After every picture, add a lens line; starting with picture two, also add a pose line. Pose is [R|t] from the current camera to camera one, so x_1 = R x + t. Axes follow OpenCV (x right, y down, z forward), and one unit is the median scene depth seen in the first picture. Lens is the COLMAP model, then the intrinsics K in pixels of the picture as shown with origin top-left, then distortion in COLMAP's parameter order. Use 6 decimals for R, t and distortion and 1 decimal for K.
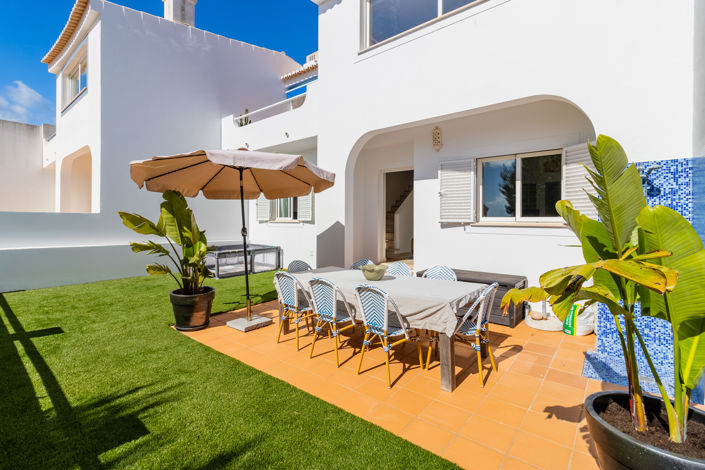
lens RADIAL K [[329.6, 0, 352.4], [0, 329.6, 220.2], [0, 0, 1]] dist [-0.002383, -0.000306]
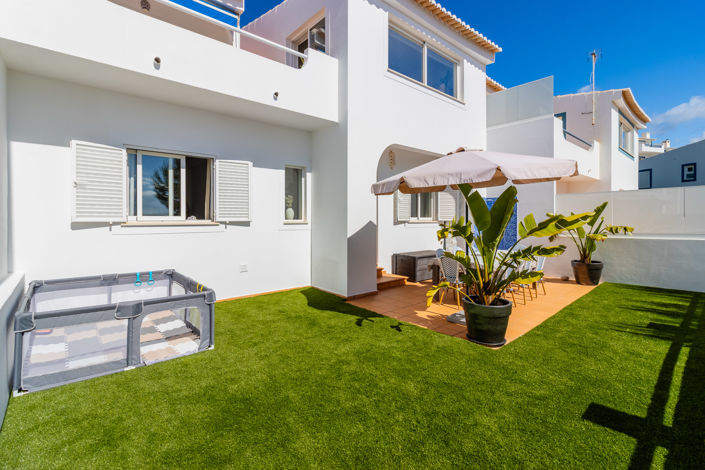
lens RADIAL K [[329.6, 0, 352.4], [0, 329.6, 220.2], [0, 0, 1]] dist [-0.002383, -0.000306]
pose [[0.148223, -0.004129, 0.988945, -0.776706], [-0.002212, 0.999987, 0.004507, -0.004378], [-0.988951, -0.002856, 0.148212, 0.676054]]
